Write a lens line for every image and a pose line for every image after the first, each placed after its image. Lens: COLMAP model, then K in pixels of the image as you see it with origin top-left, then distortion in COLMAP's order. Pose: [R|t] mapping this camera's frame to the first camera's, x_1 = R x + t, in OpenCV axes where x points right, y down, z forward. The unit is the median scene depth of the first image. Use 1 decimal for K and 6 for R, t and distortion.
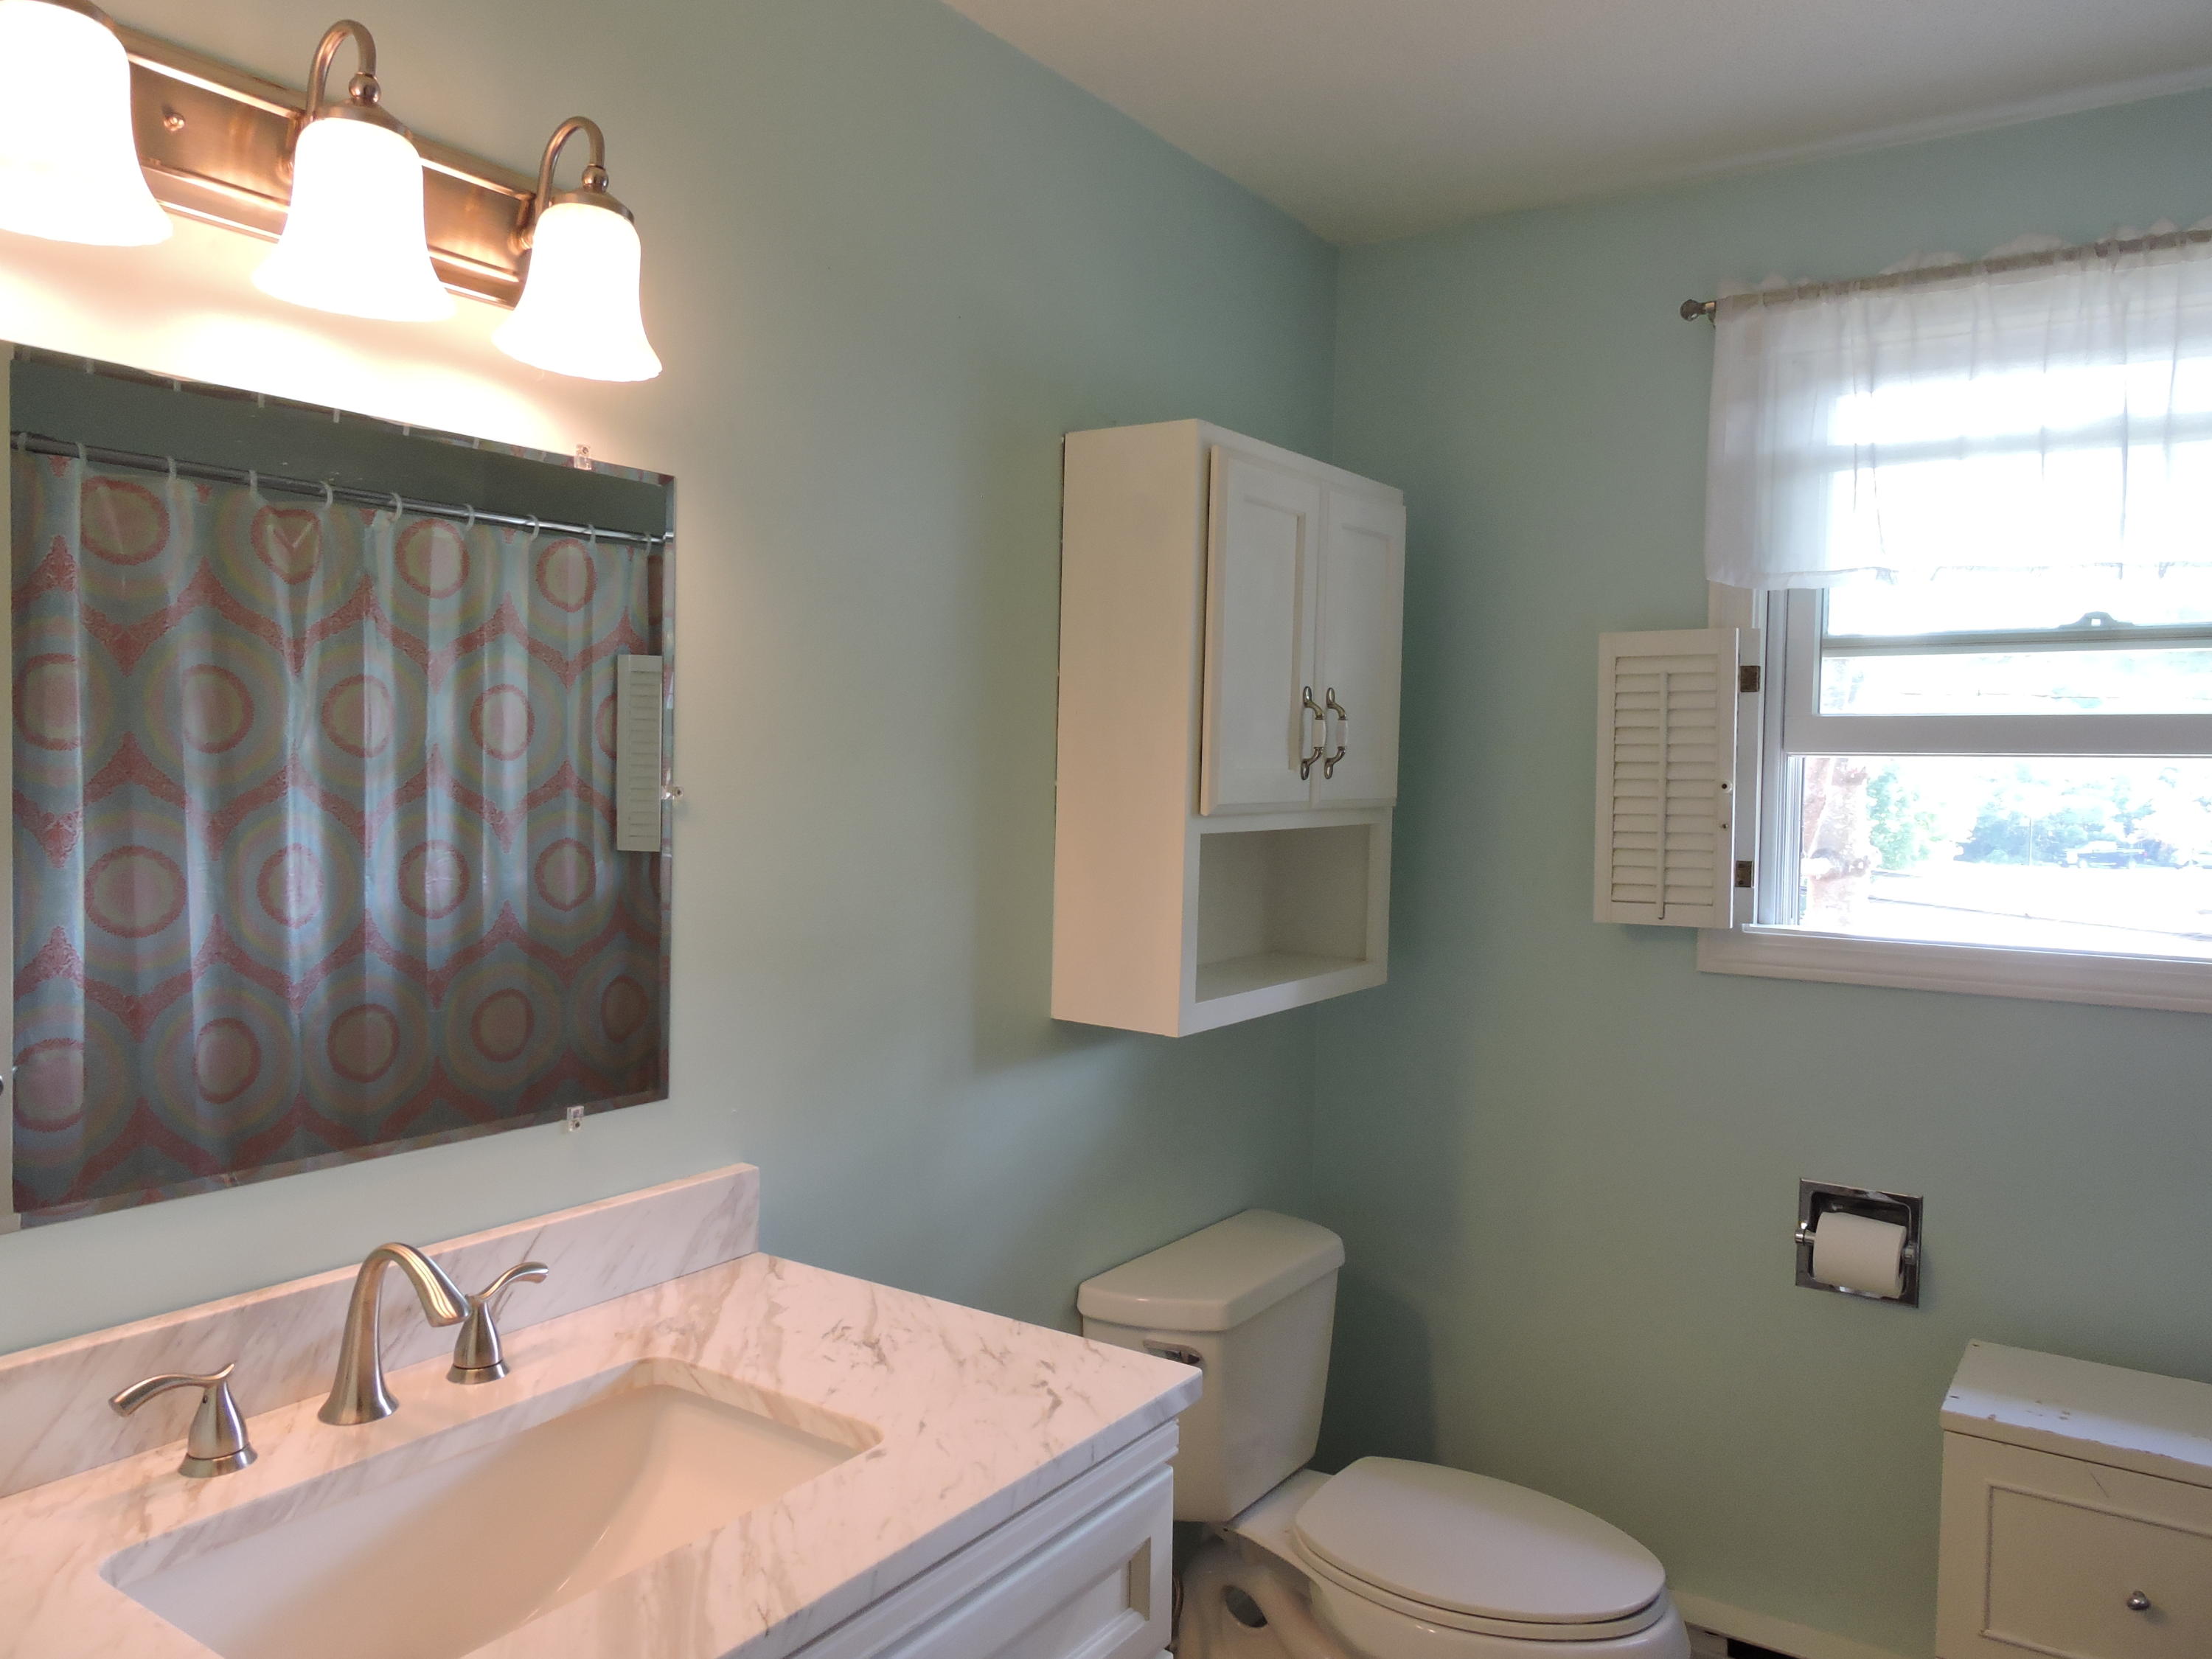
lens RADIAL K [[1579.0, 0, 1105.1], [0, 1579.0, 828.5], [0, 0, 1]] dist [-0.001382, -0.004014]
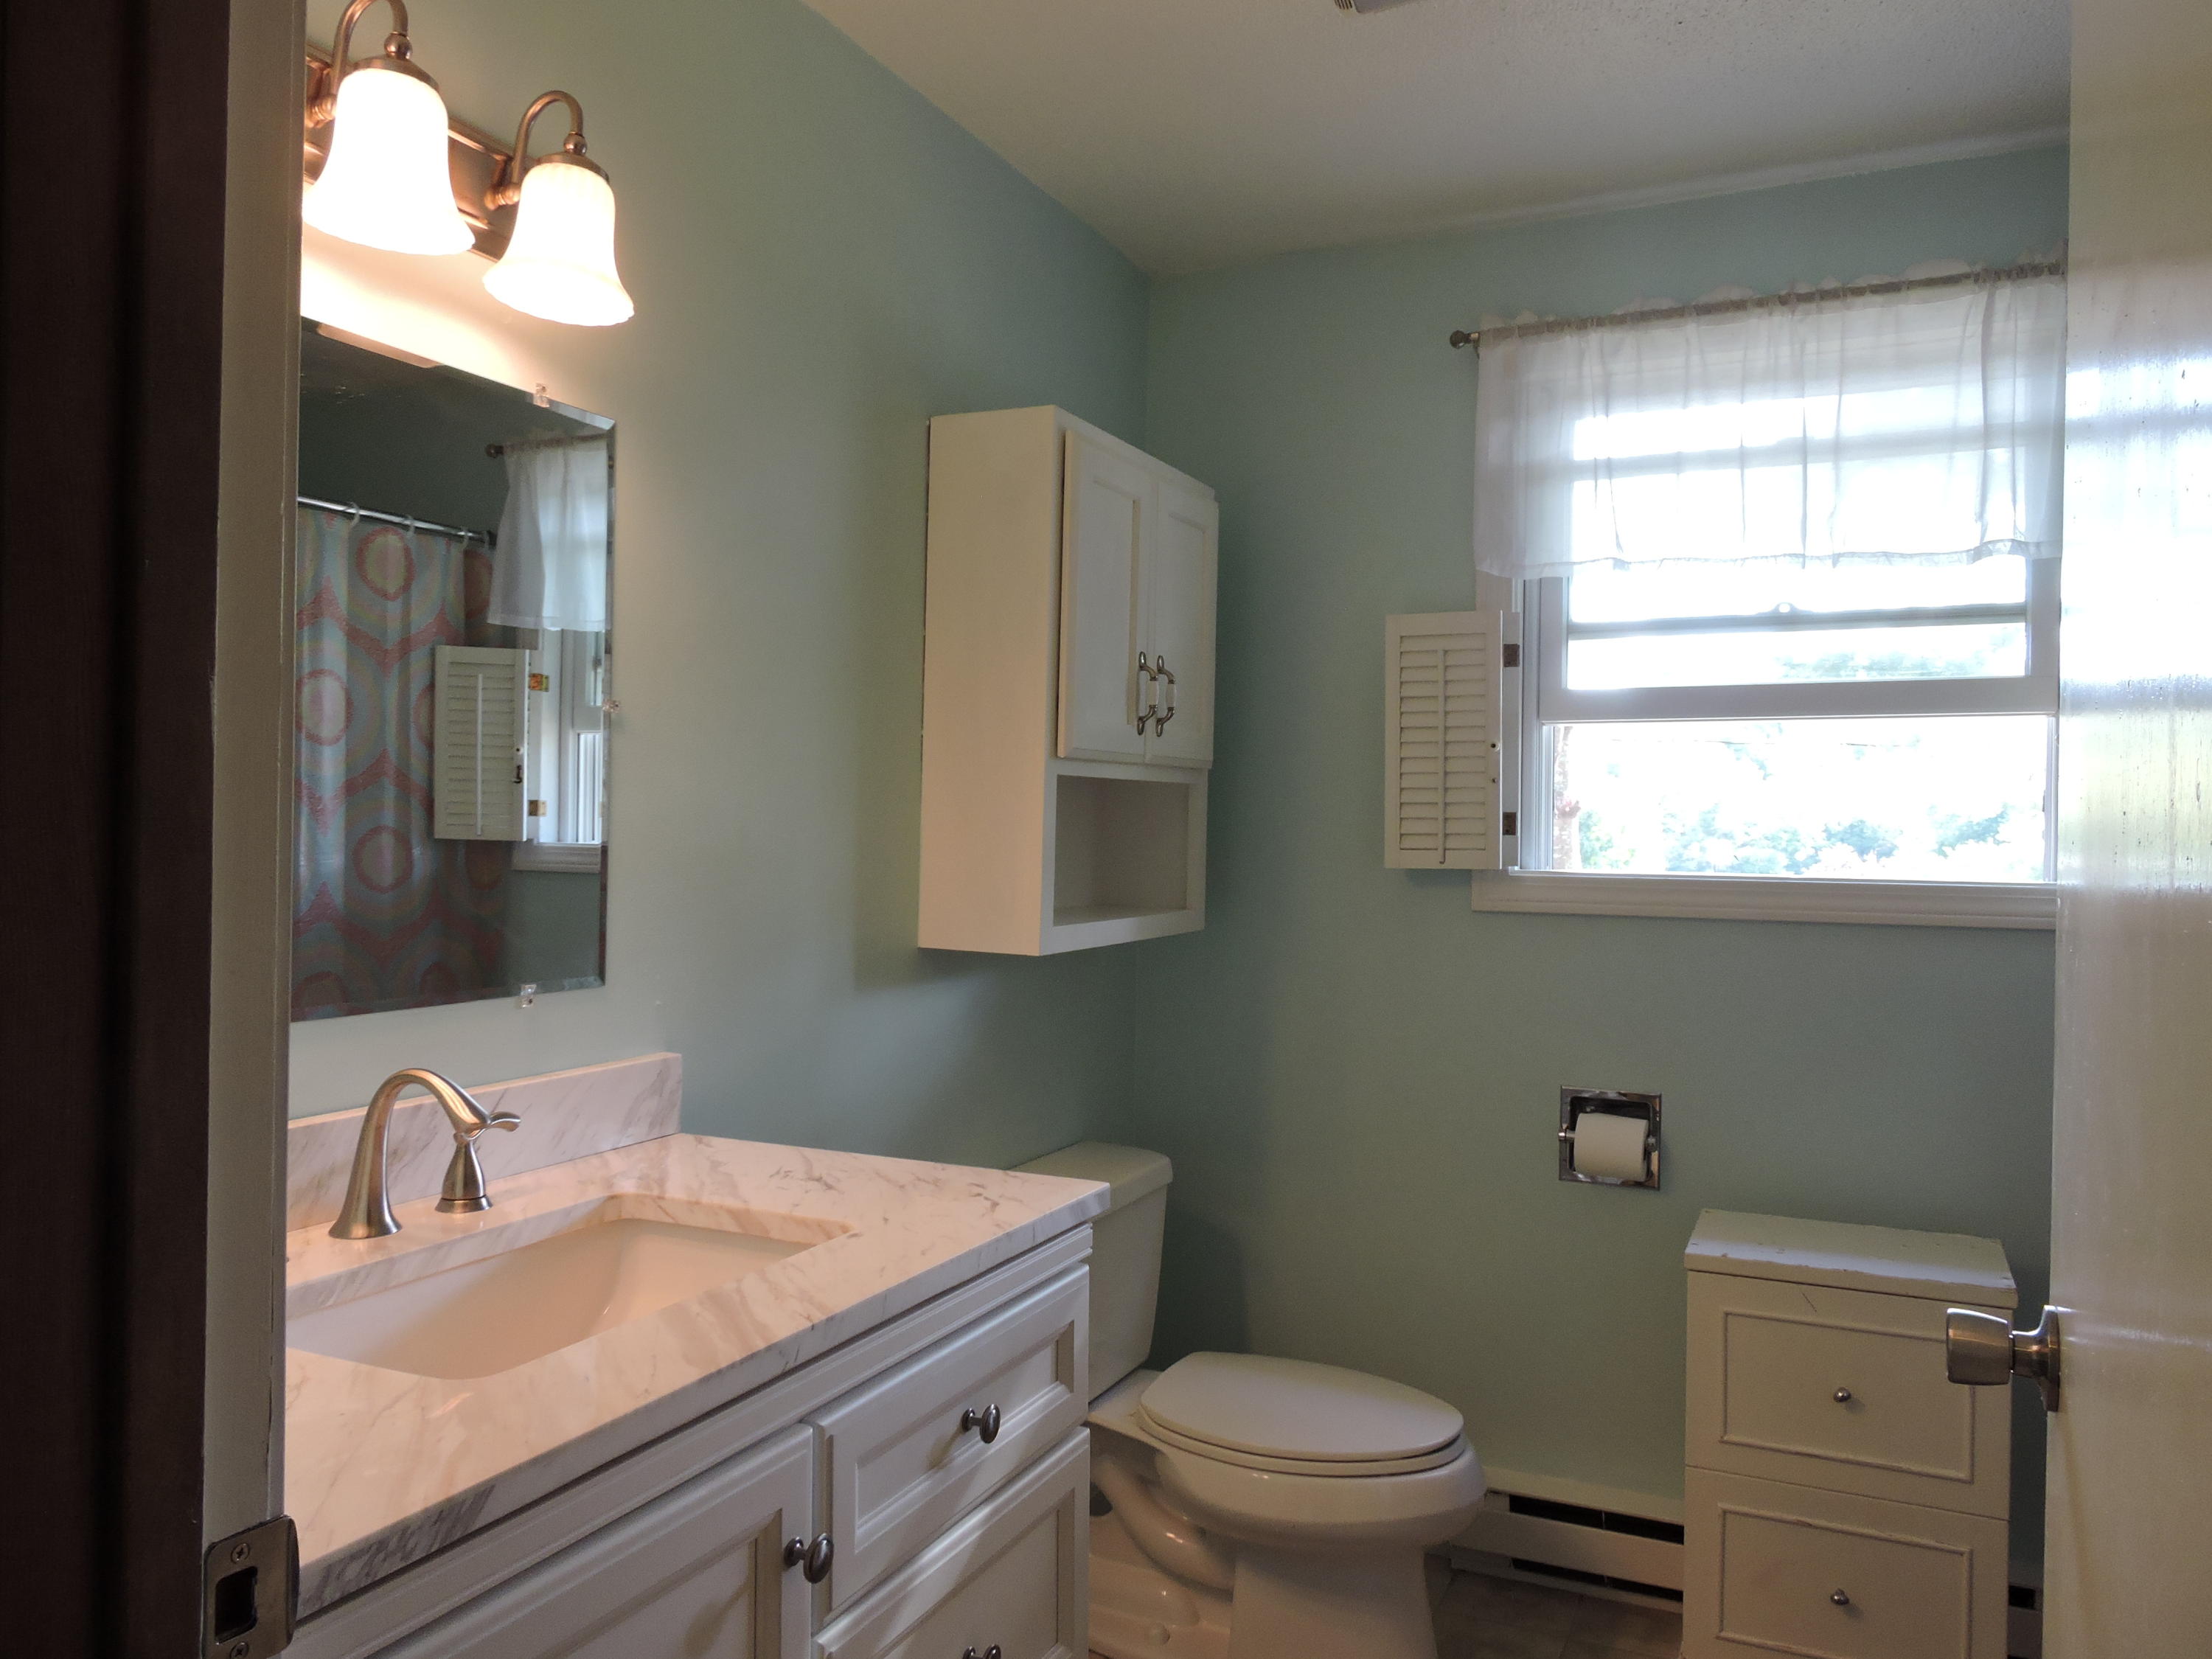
lens RADIAL K [[1579.0, 0, 1105.2], [0, 1579.0, 827.3], [0, 0, 1]] dist [-0.001382, -0.004014]
pose [[0.986830, -0.003129, 0.161731, -0.081631], [0.008896, 0.999350, -0.034947, 0.075536], [-0.161517, 0.035926, 0.986216, -0.101200]]
